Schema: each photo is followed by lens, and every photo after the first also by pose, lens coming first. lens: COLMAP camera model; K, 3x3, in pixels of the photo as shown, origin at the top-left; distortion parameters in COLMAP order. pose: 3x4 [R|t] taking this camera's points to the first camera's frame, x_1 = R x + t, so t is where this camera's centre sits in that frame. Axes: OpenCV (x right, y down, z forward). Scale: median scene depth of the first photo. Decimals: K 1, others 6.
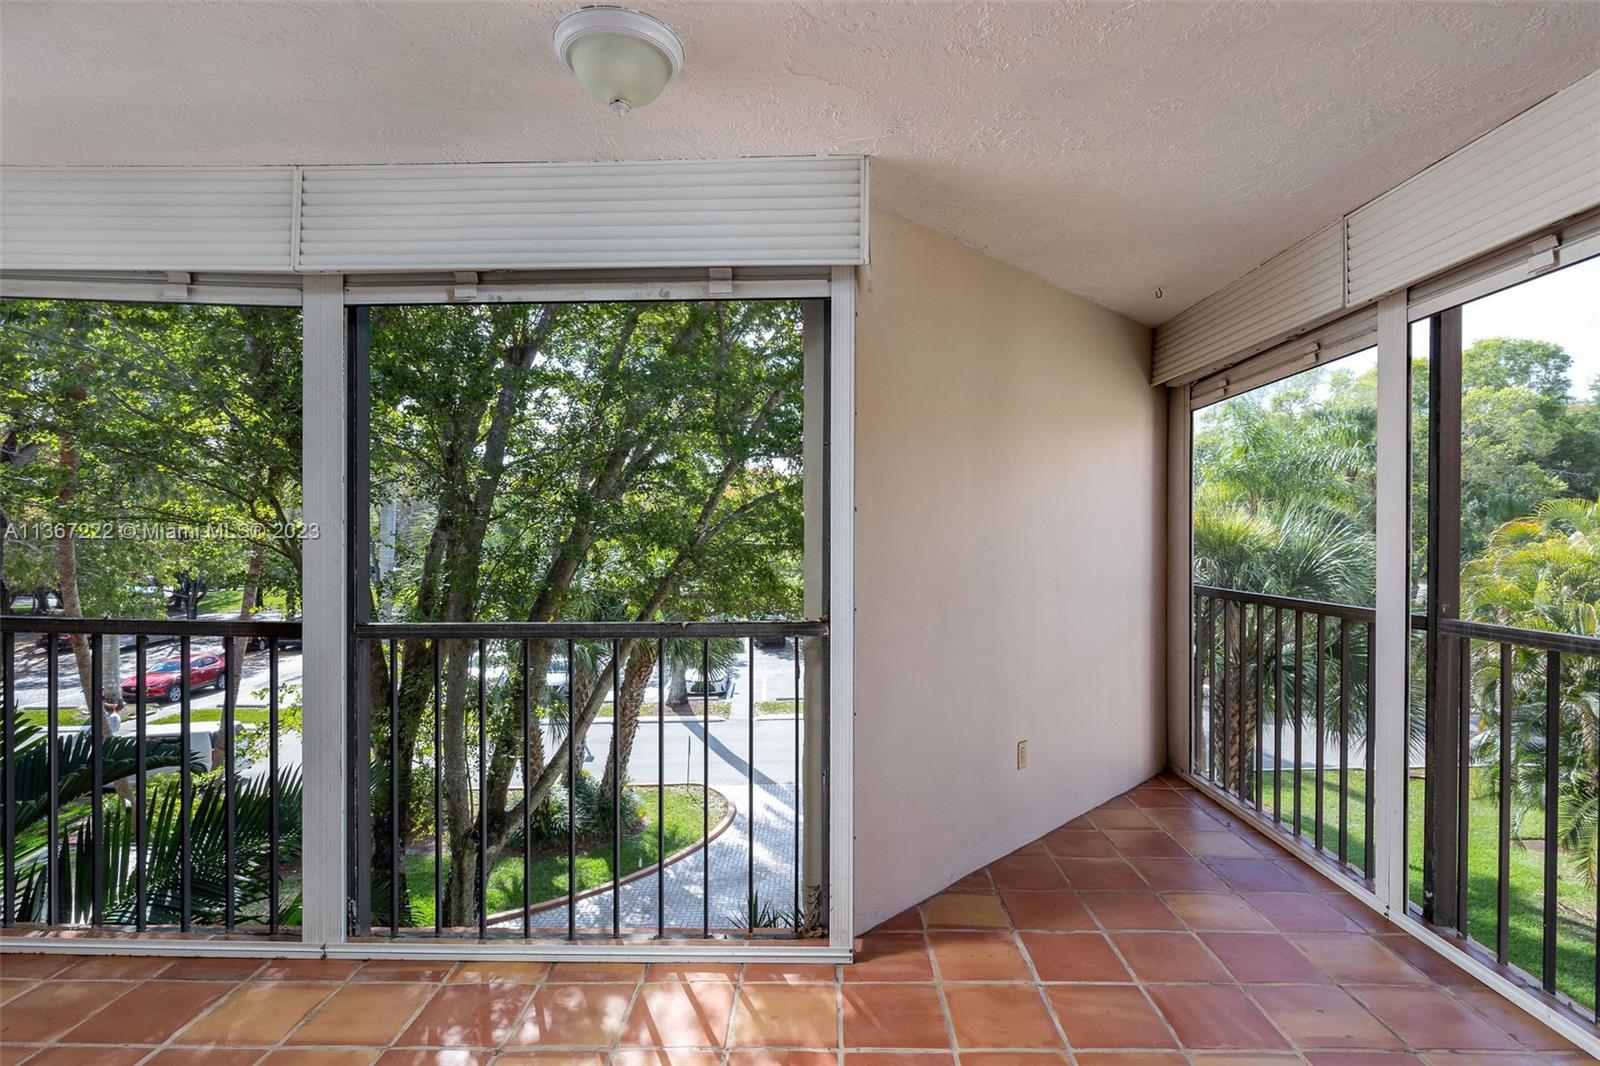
lens RADIAL K [[781.0, 0, 799.7], [0, 781.0, 534.5], [0, 0, 1]] dist [-0.001604, -0.000158]
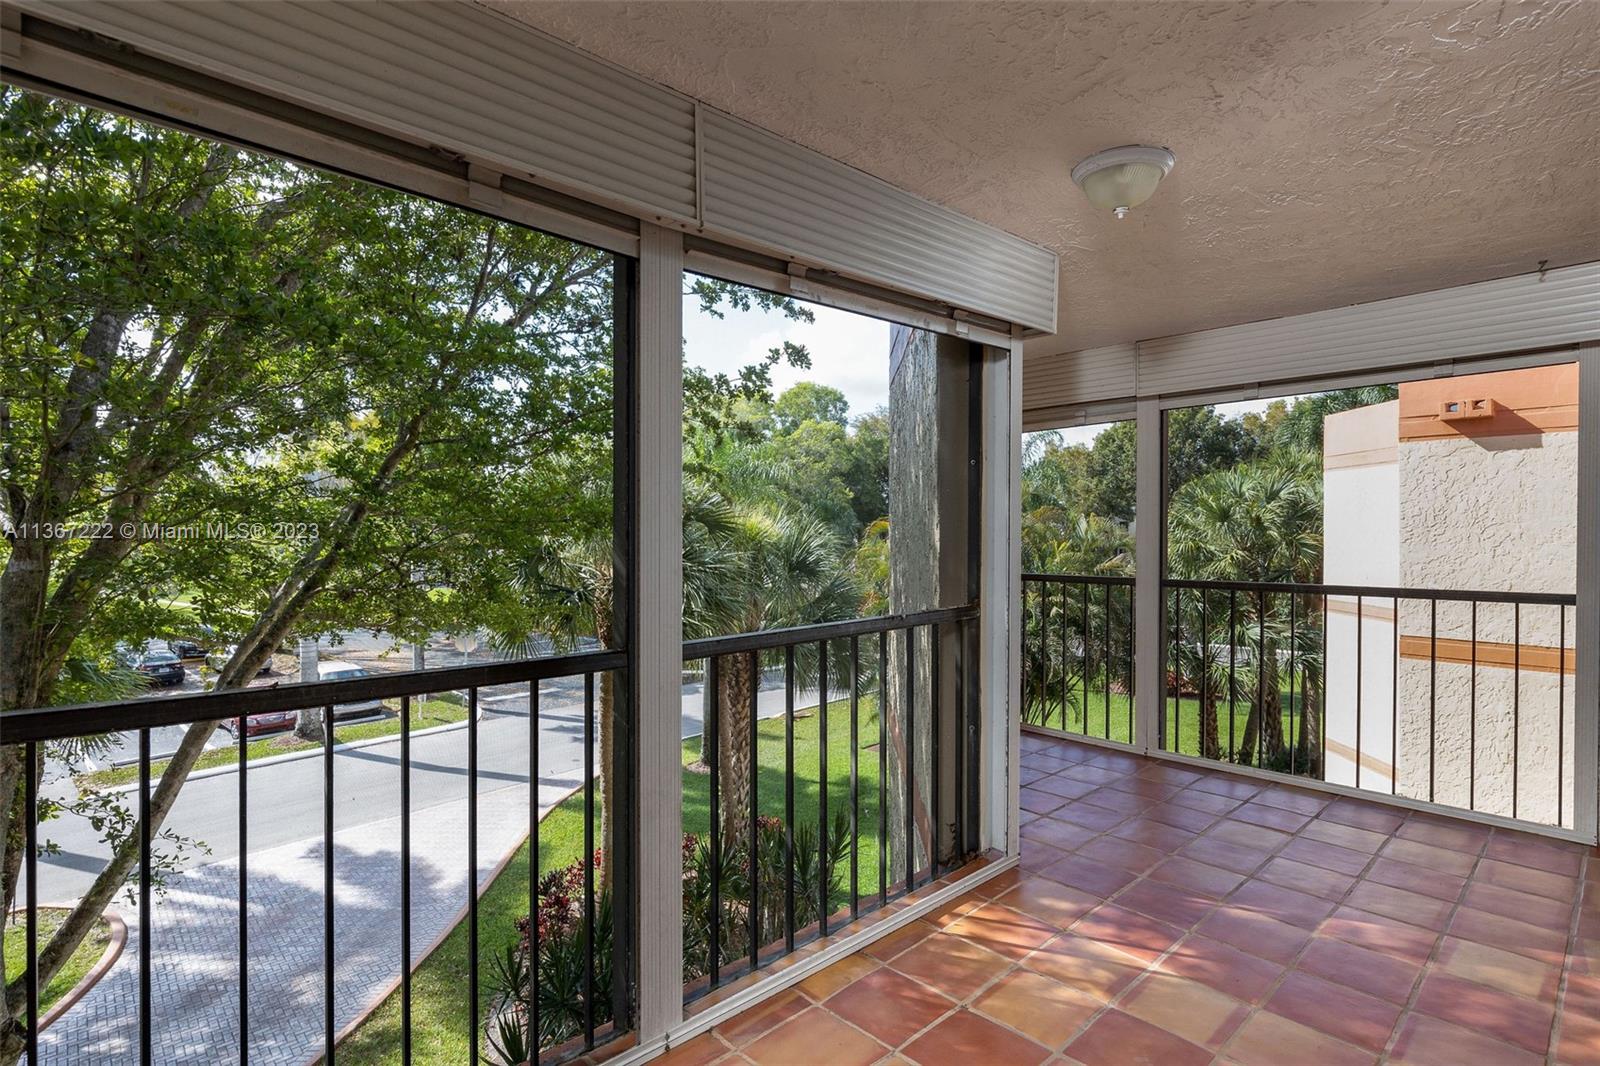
lens RADIAL K [[812.6, 0, 800.5], [0, 812.6, 533.0], [0, 0, 1]] dist [-0.001253, 0.000165]
pose [[0.707408, -0.005248, 0.706786, -0.123711], [0.002657, 0.999985, 0.004766, -0.000918], [-0.706801, -0.001493, 0.707411, 0.032499]]
